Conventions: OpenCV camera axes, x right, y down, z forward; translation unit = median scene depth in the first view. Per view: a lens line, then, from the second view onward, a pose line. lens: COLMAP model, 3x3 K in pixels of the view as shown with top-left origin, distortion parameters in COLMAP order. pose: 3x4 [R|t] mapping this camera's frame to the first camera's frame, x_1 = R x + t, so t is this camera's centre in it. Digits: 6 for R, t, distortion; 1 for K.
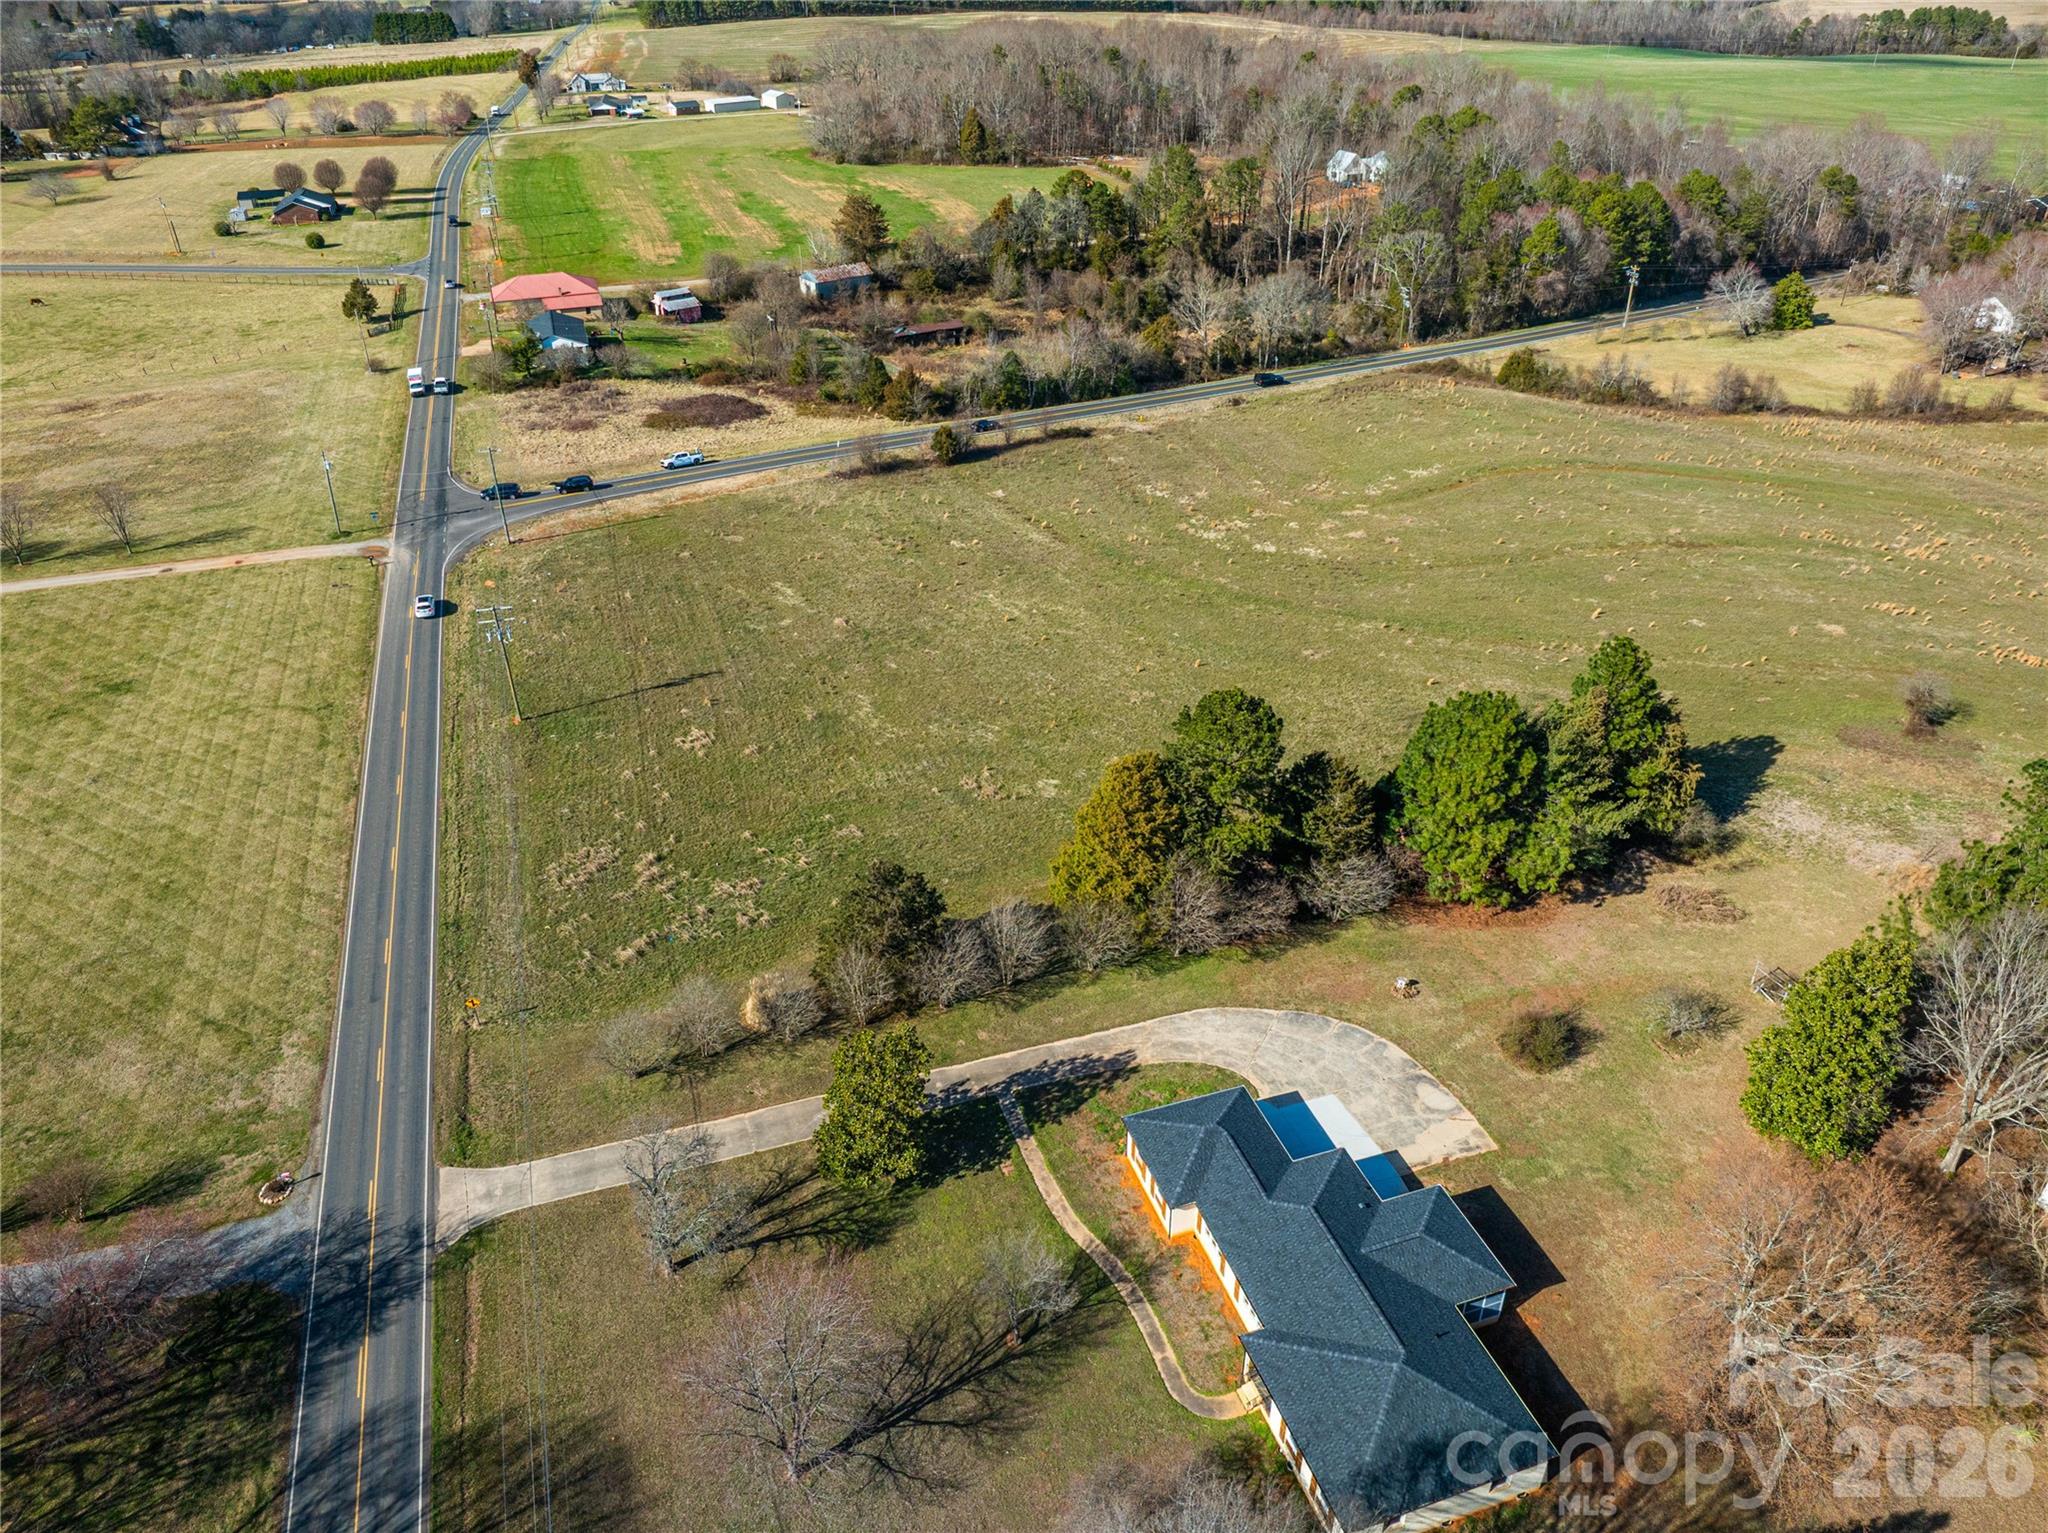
lens RADIAL K [[1428.5, 0, 1035.4], [0, 1428.5, 771.2], [0, 0, 1]] dist [-0.045570, 0.020838]
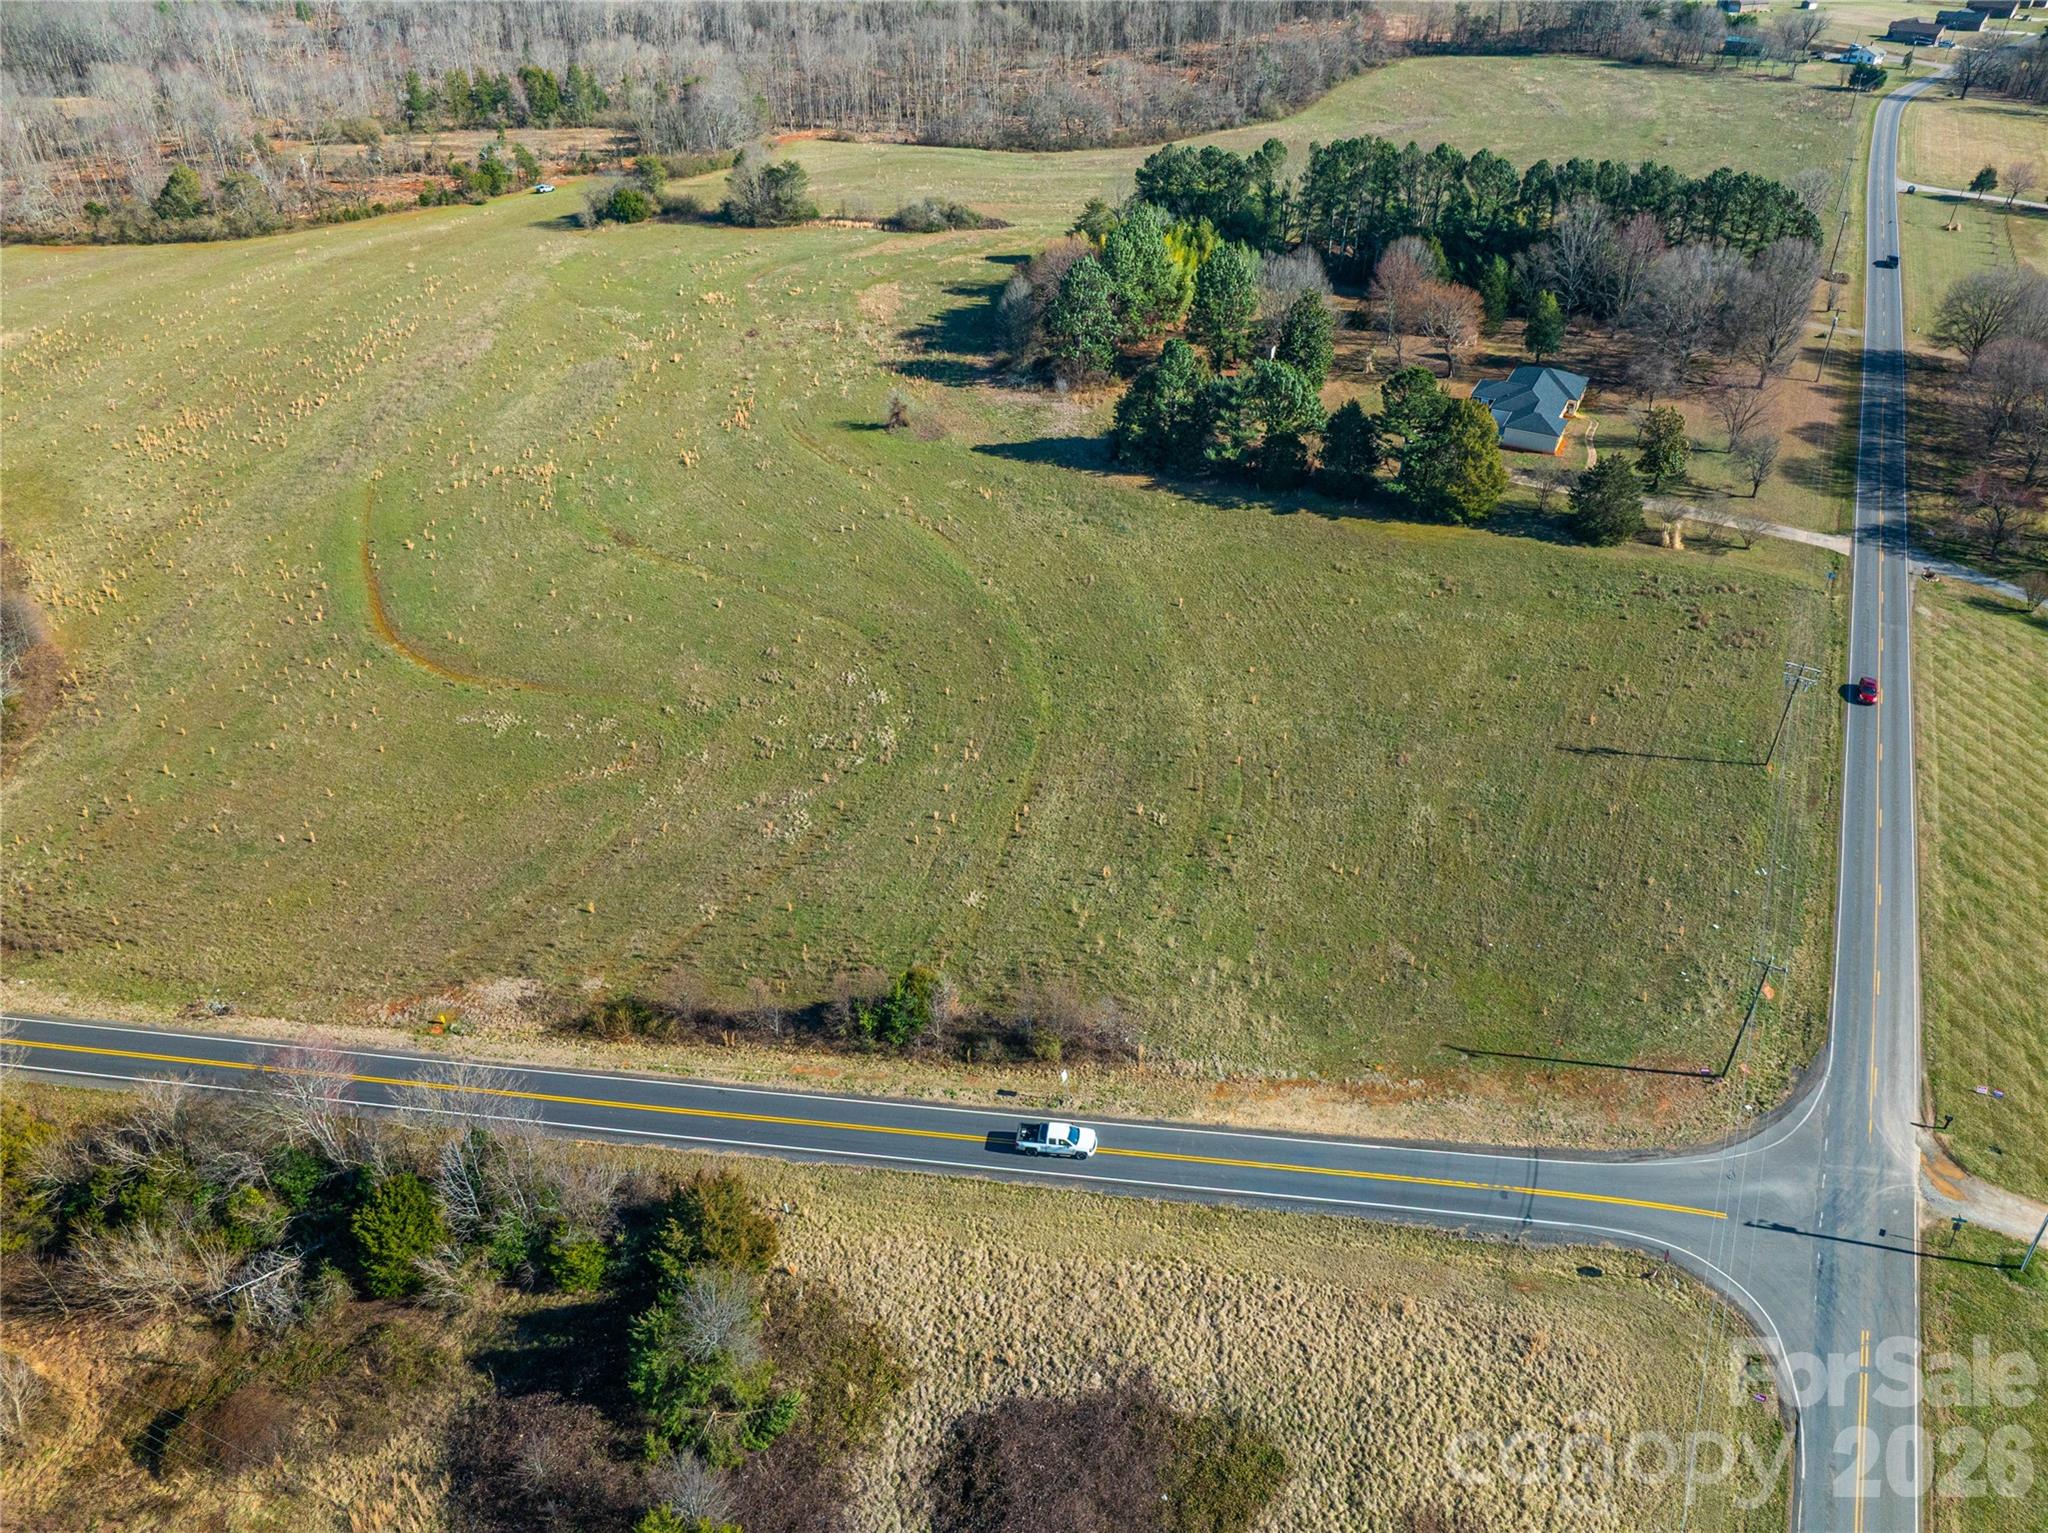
lens RADIAL K [[1428.5, 0, 1034.7], [0, 1428.5, 785.9], [0, 0, 1]] dist [-0.045570, 0.020838]
pose [[-0.703143, -0.412560, 0.579123, -0.405718], [0.370562, 0.482502, 0.793647, -0.730334], [-0.606855, 0.772649, -0.186389, 1.048321]]
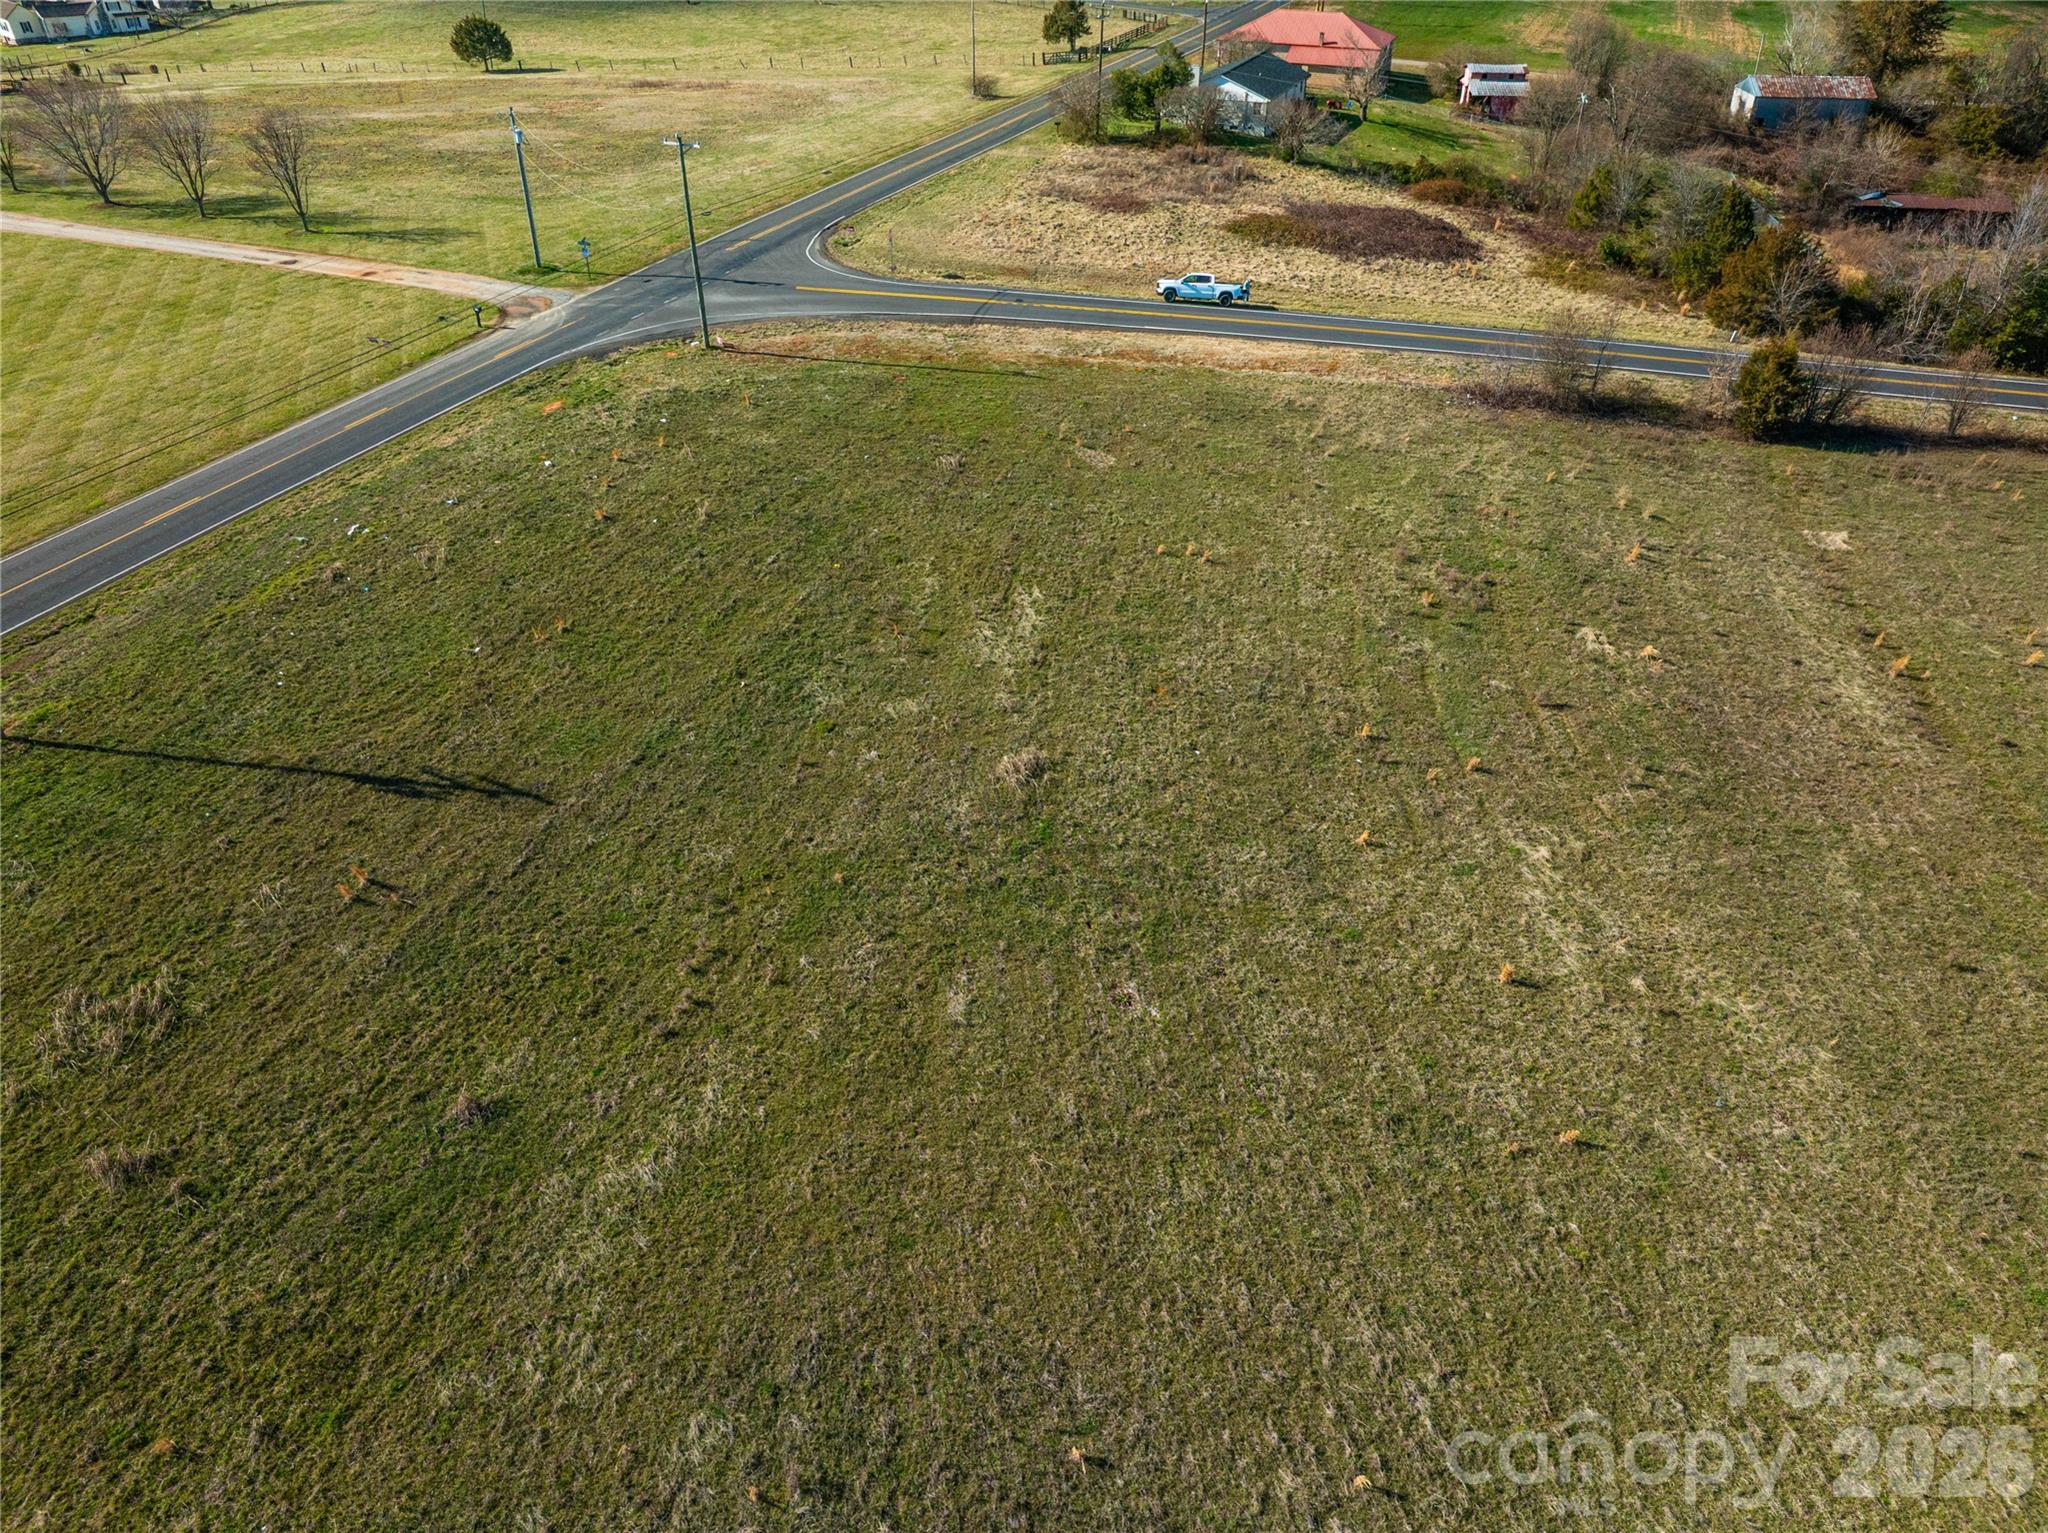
lens RADIAL K [[1428.5, 0, 1037.2], [0, 1428.5, 768.1], [0, 0, 1]] dist [-0.045570, 0.020838]
pose [[0.763295, 0.373451, -0.527176, 0.031506], [-0.344220, 0.925616, 0.157312, -0.123568], [0.546711, 0.061390, 0.835068, 0.570222]]
